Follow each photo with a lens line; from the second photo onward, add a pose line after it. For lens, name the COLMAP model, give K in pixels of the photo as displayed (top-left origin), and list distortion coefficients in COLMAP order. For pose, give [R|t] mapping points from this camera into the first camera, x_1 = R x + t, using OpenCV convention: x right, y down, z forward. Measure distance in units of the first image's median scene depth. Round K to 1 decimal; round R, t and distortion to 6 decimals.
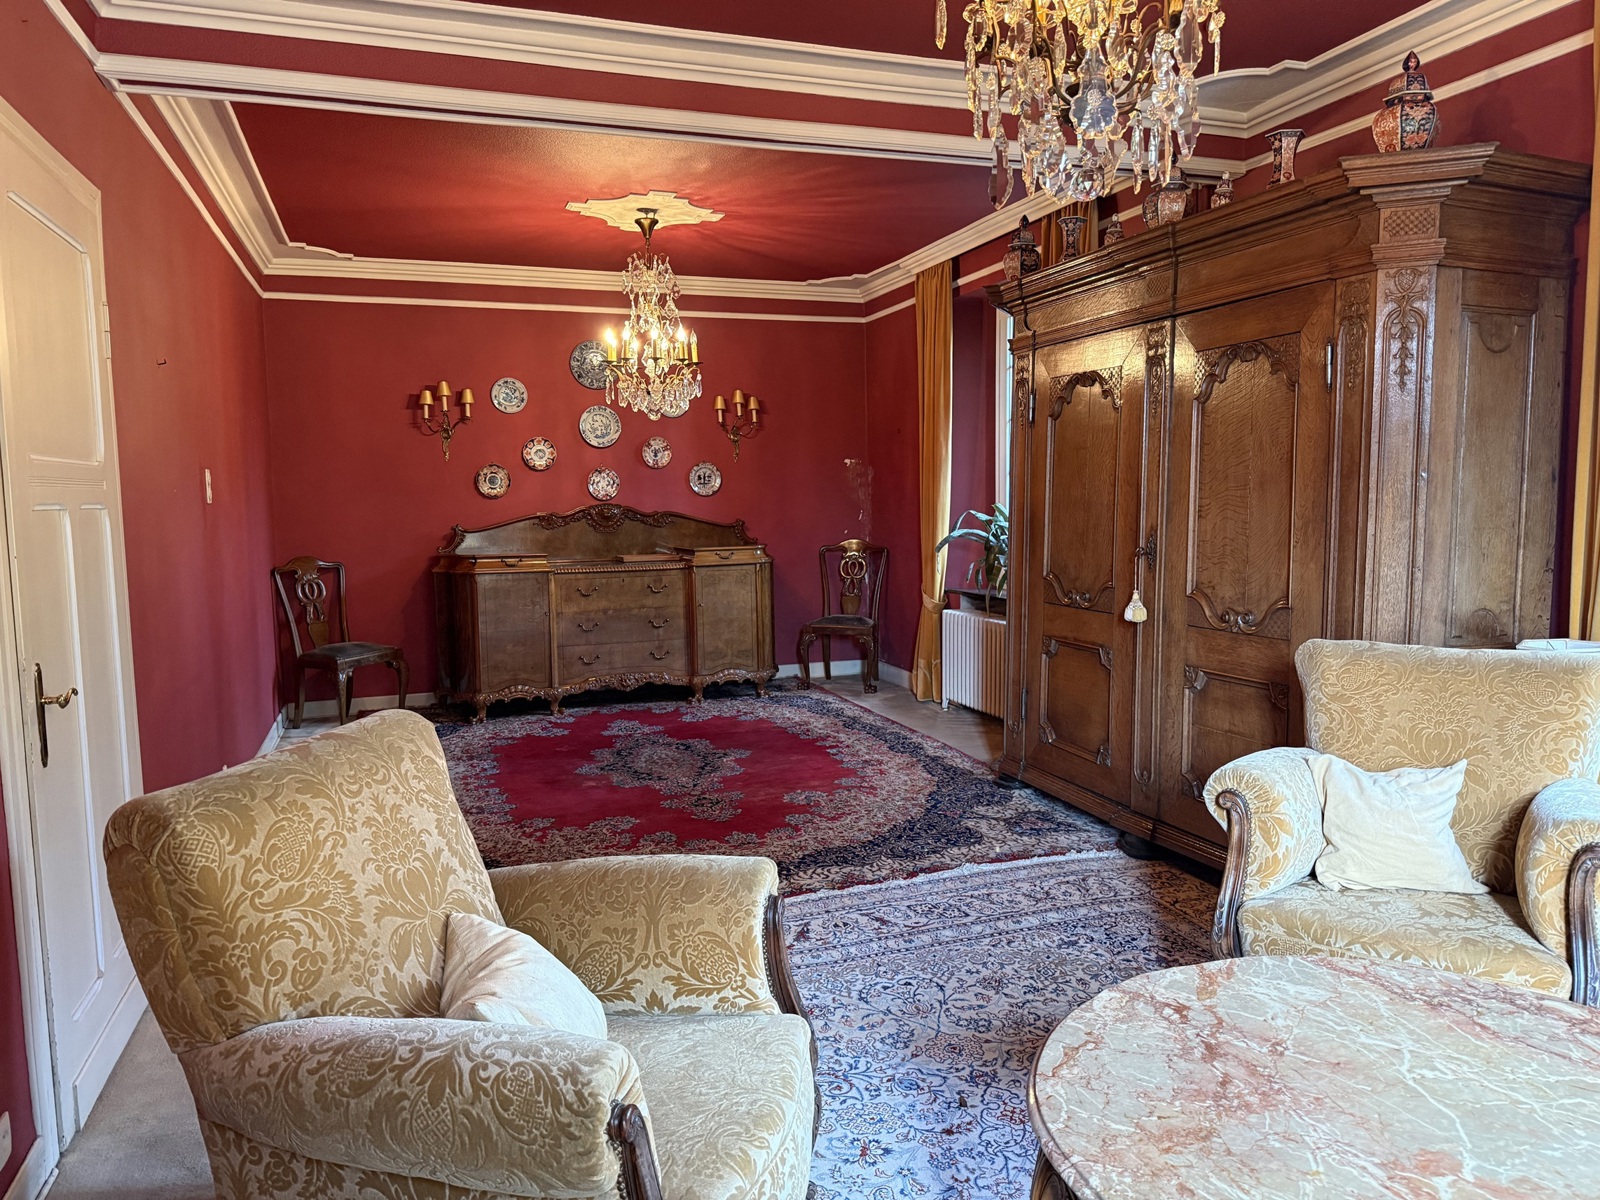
lens RADIAL K [[1098.7, 0, 800.0], [0, 1098.7, 600.0], [0, 0, 1]] dist [0.058850, -0.125206]
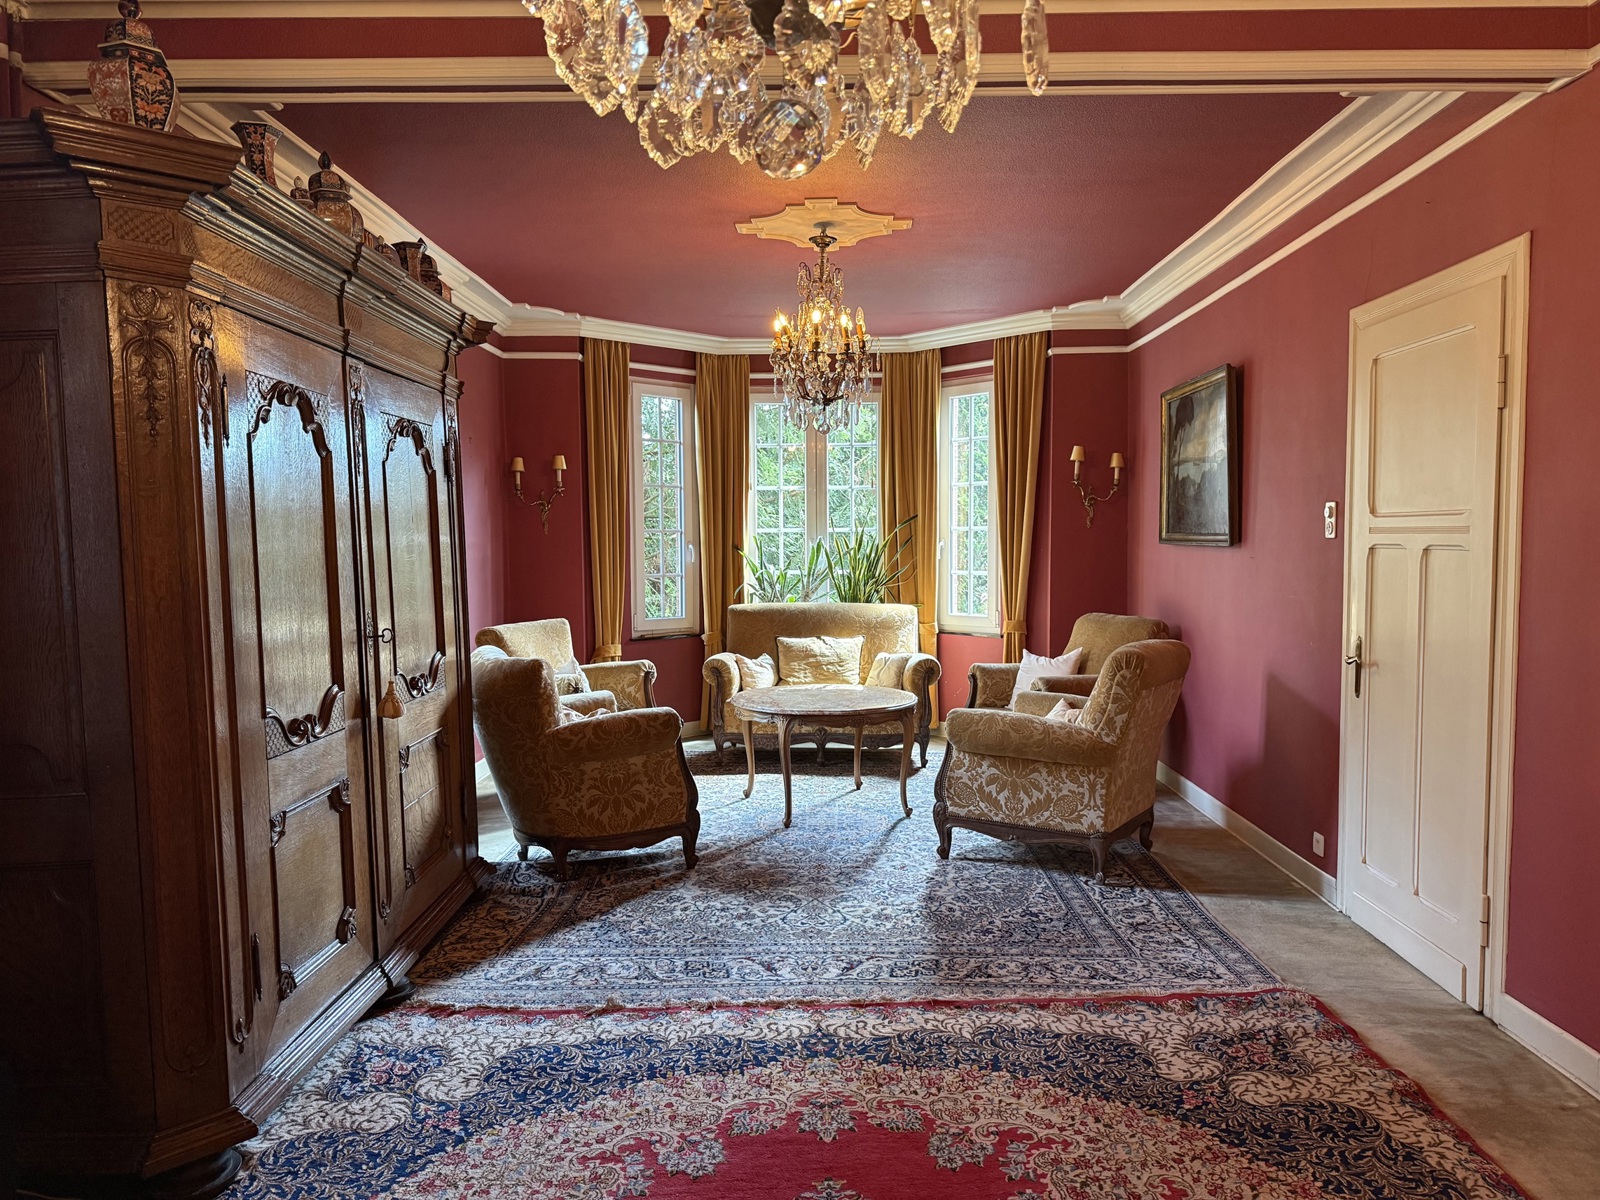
lens RADIAL K [[1098.7, 0, 800.0], [0, 1098.7, 600.0], [0, 0, 1]] dist [0.058850, -0.125206]
pose [[-0.937644, 0.001948, 0.347592, -0.258735], [0.053403, 0.988920, 0.138514, -0.158895], [-0.343471, 0.148439, -0.927358, 1.564554]]
